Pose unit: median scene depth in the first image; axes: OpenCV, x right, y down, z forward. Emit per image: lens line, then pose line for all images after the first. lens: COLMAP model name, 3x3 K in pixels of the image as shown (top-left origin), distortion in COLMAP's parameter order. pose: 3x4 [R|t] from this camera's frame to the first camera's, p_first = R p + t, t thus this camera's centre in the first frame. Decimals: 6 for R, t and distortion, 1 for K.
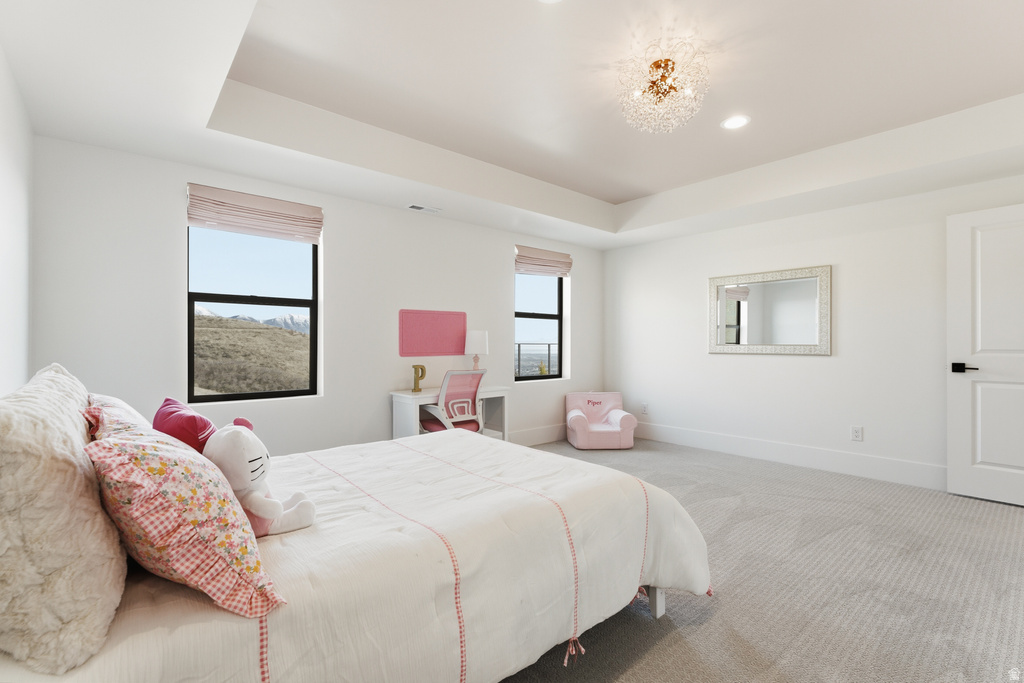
lens RADIAL K [[463.7, 0, 510.1], [0, 463.7, 341.0], [0, 0, 1]] dist [-0.001408, -0.000238]
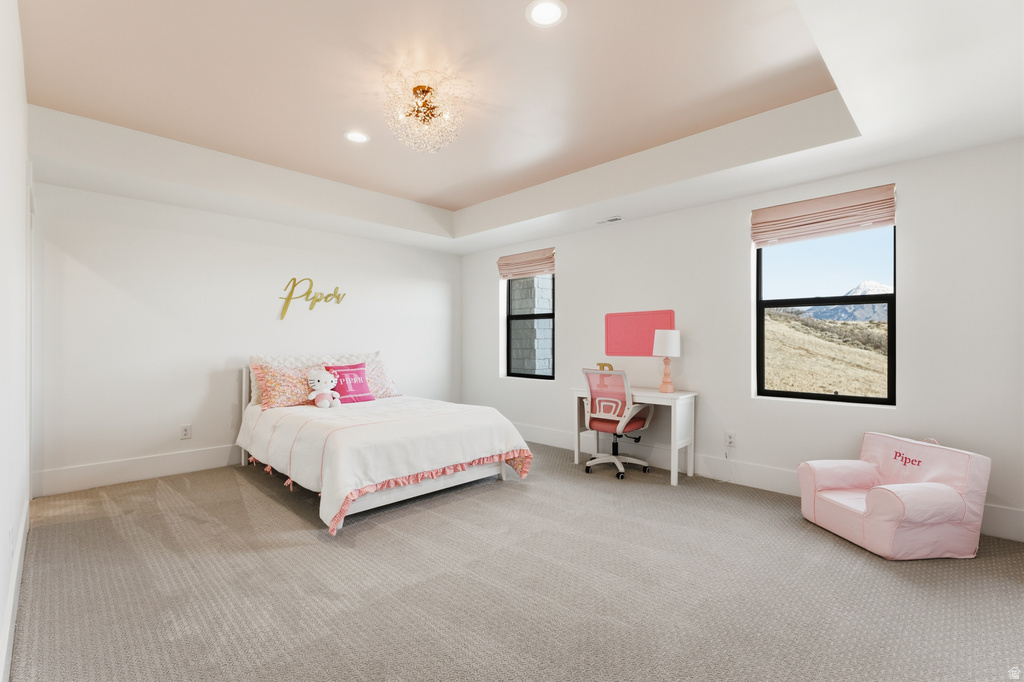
lens RADIAL K [[442.6, 0, 512.0], [0, 442.6, 341.0], [0, 0, 1]] dist [-0.063618, -0.000063]
pose [[0.056414, -0.004047, -0.998399, 0.817470], [0.000156, 0.999992, -0.004045, 0.004036], [0.998407, 0.000072, 0.056414, 0.706379]]
